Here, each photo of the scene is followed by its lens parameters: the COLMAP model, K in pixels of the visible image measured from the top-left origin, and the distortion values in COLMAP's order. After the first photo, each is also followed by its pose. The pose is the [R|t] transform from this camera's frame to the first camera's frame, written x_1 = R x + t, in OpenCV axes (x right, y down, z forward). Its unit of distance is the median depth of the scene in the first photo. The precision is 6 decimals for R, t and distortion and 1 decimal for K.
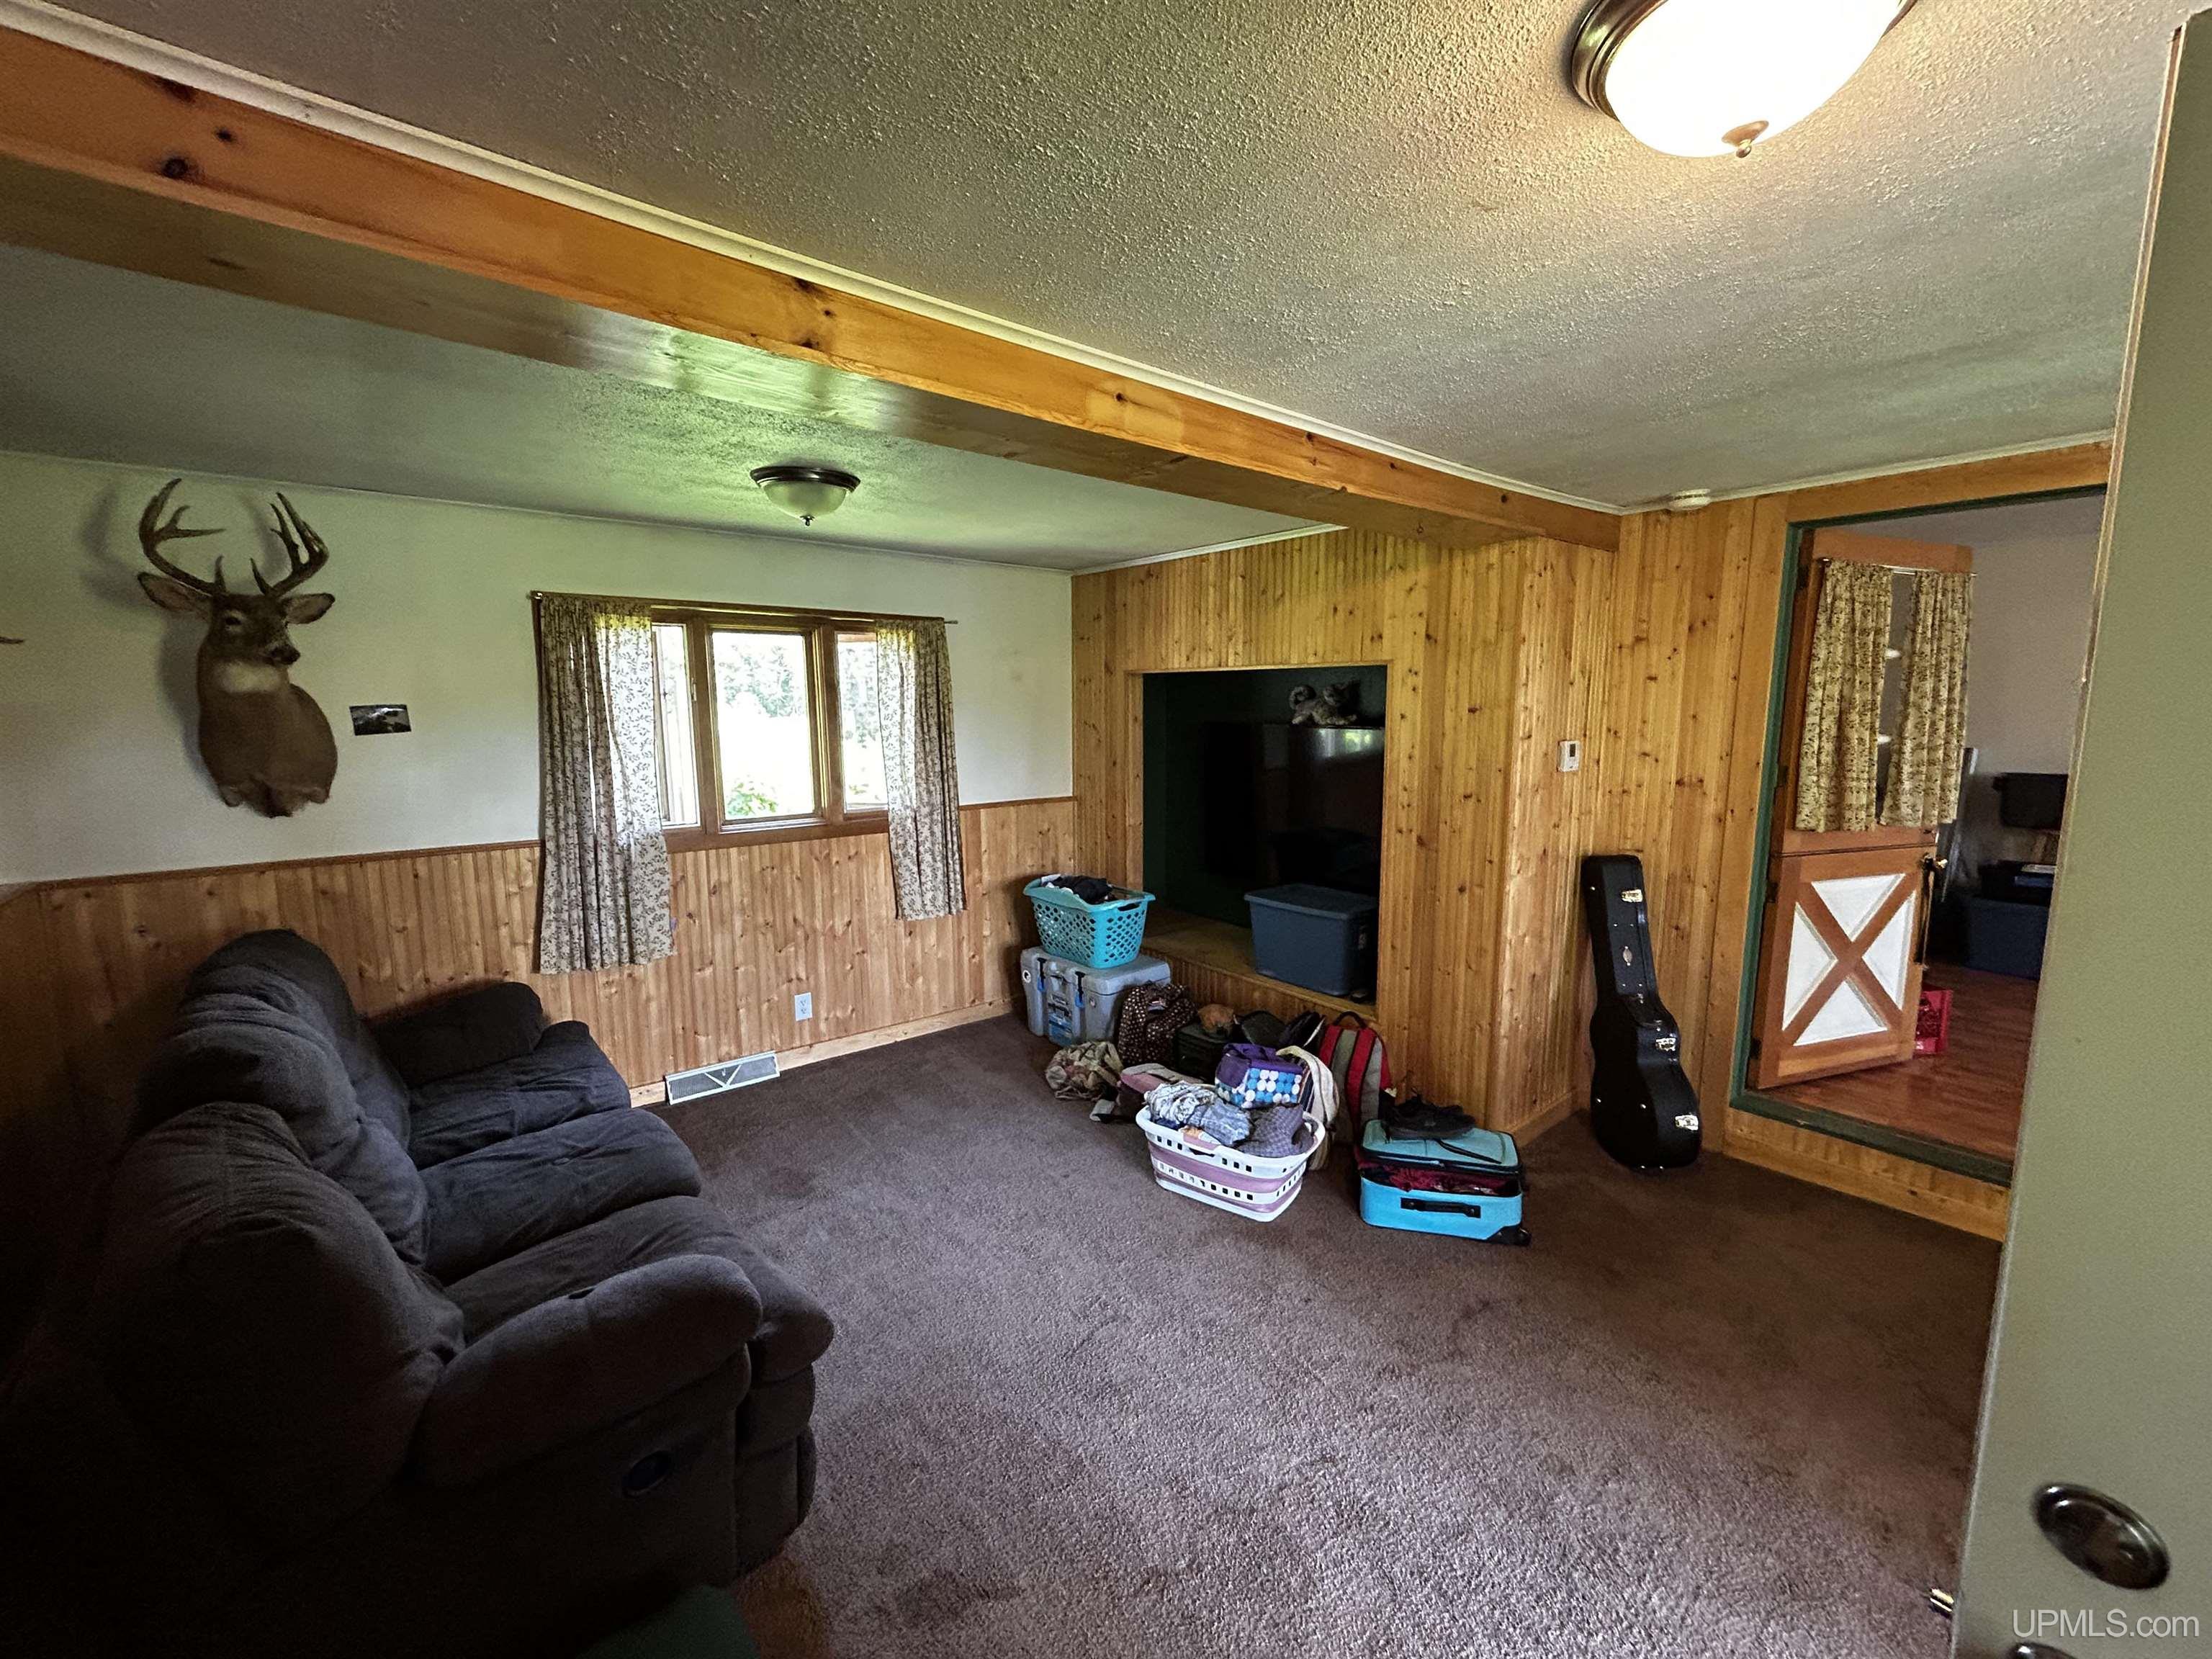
lens RADIAL K [[918.8, 0, 1106.0], [0, 918.8, 829.5], [0, 0, 1]] dist [-0.000493, 0.000004]
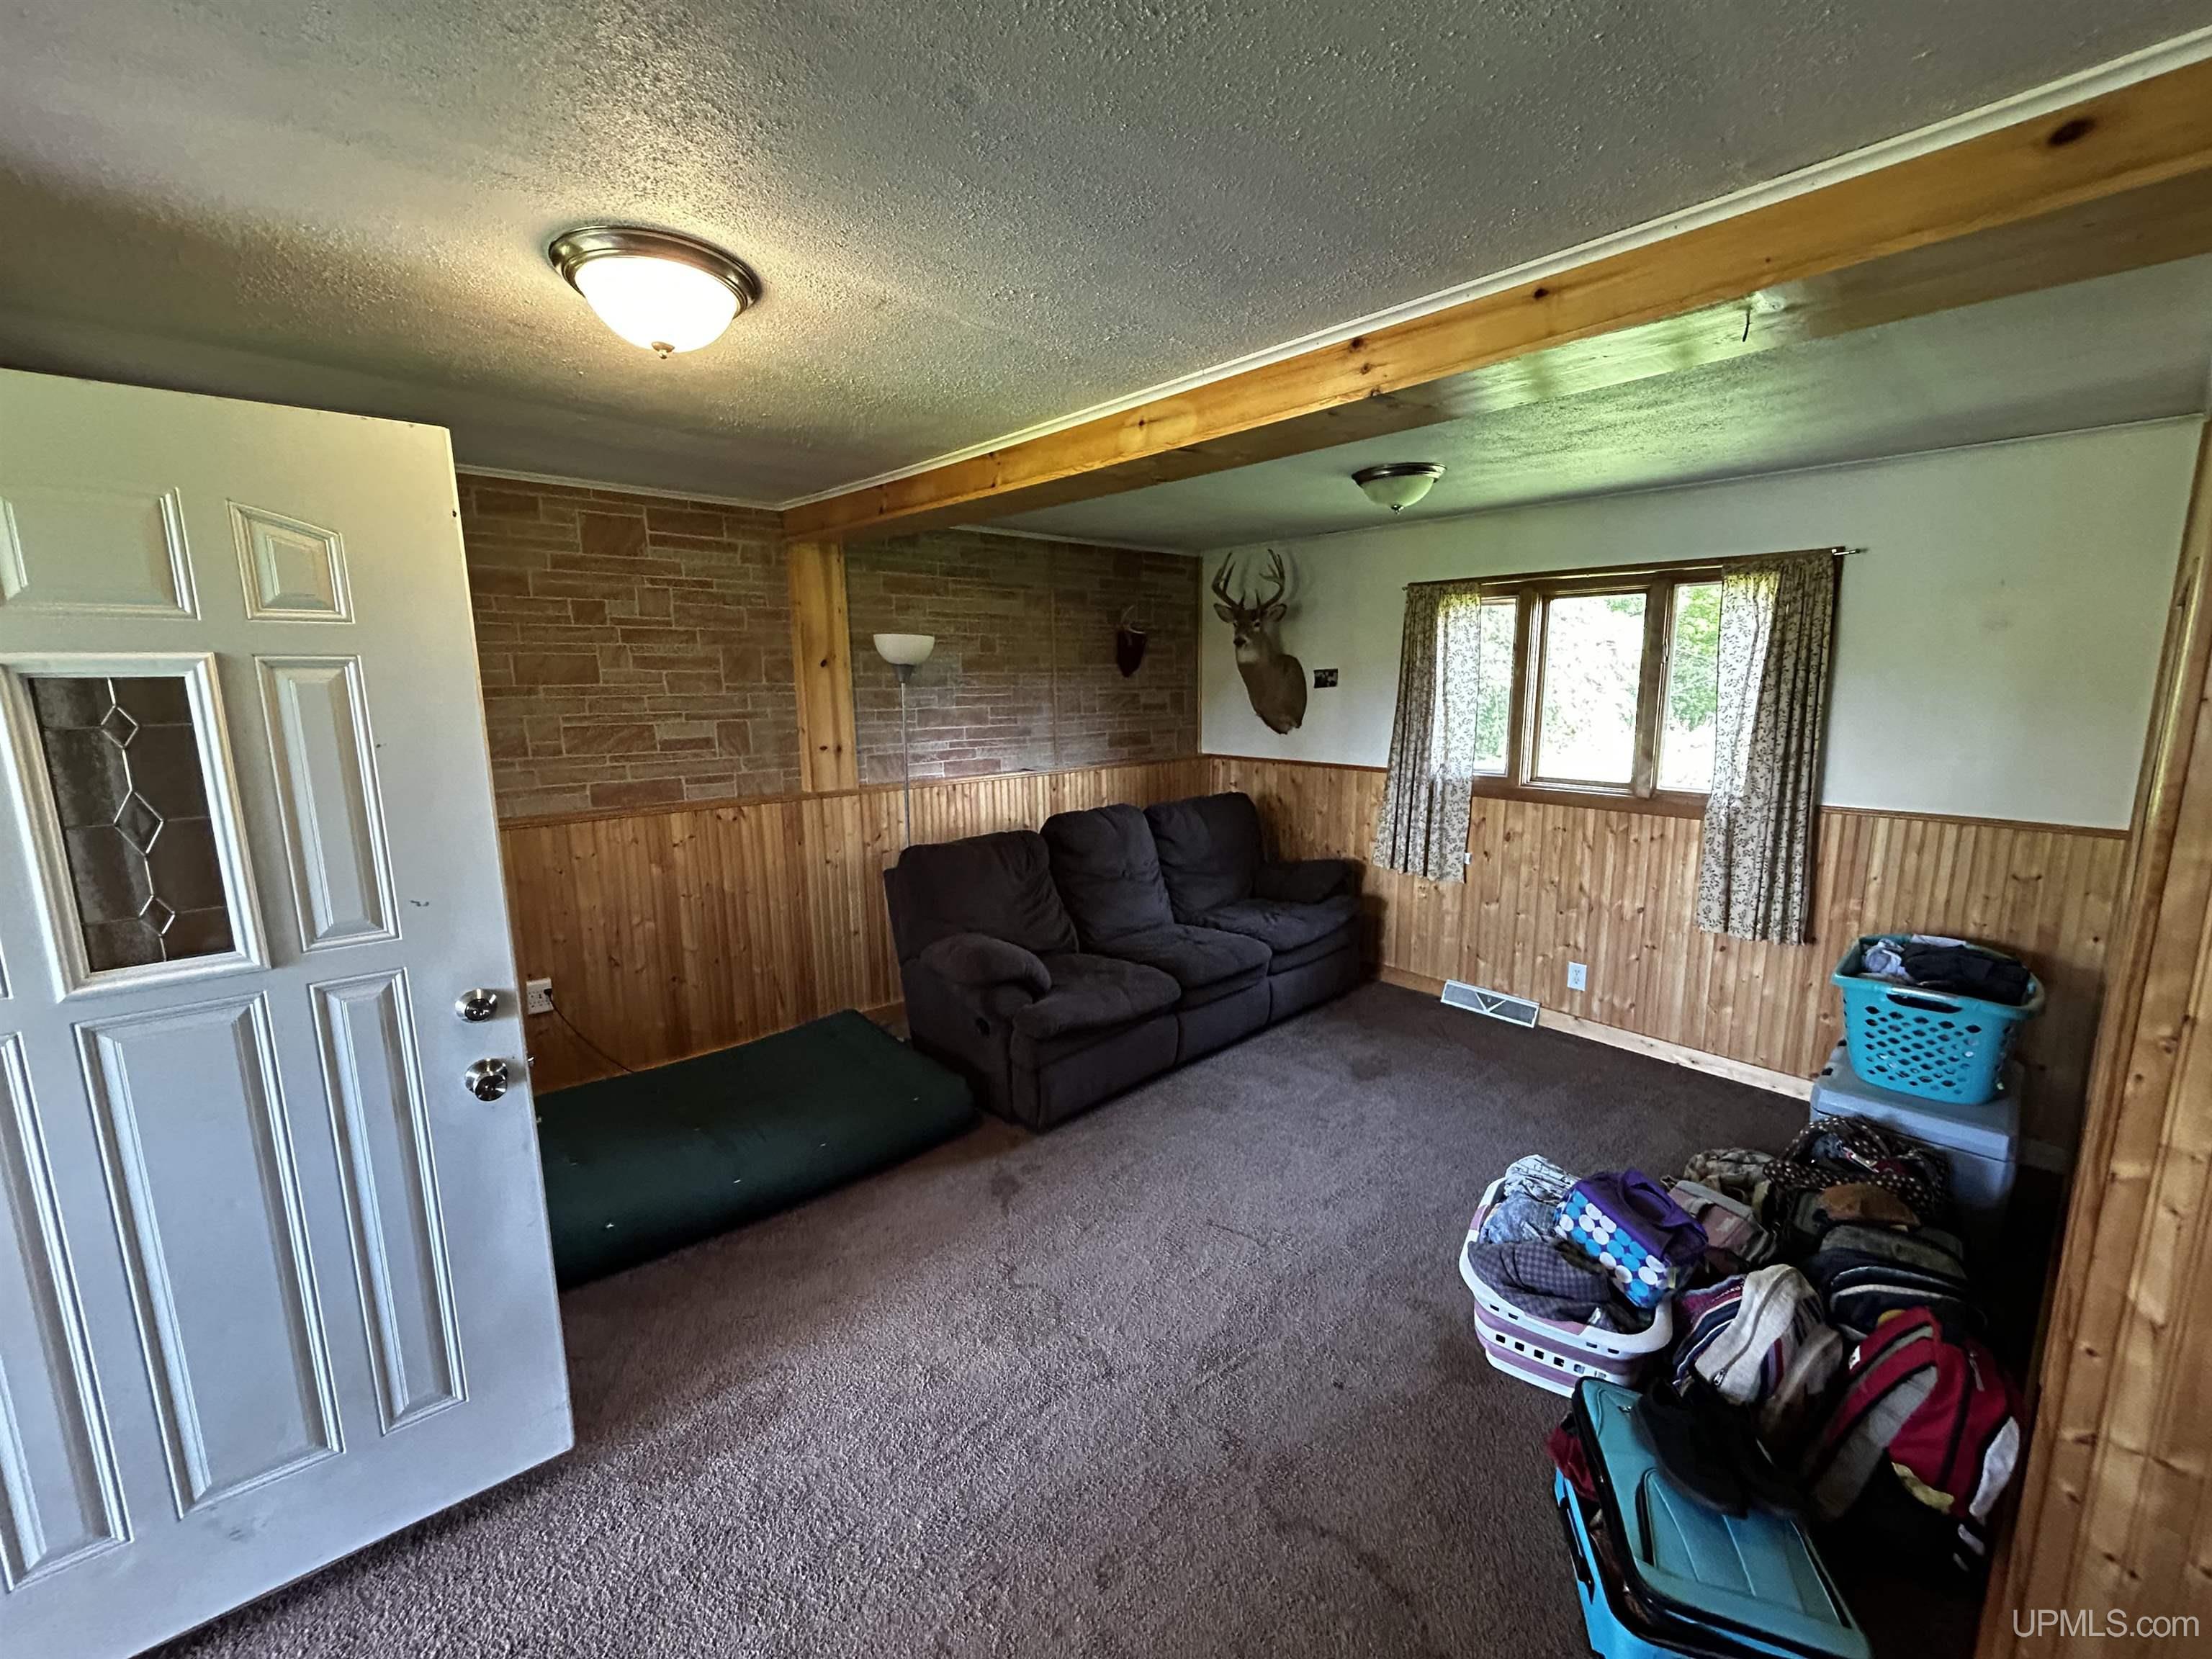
lens RADIAL K [[918.8, 0, 1106.0], [0, 918.8, 829.5], [0, 0, 1]] dist [-0.000493, 0.000004]
pose [[0.019795, 0.173083, -0.984708, 0.639405], [-0.129968, 0.976990, 0.169114, -0.065622], [0.991321, 0.124633, 0.041835, 0.464067]]
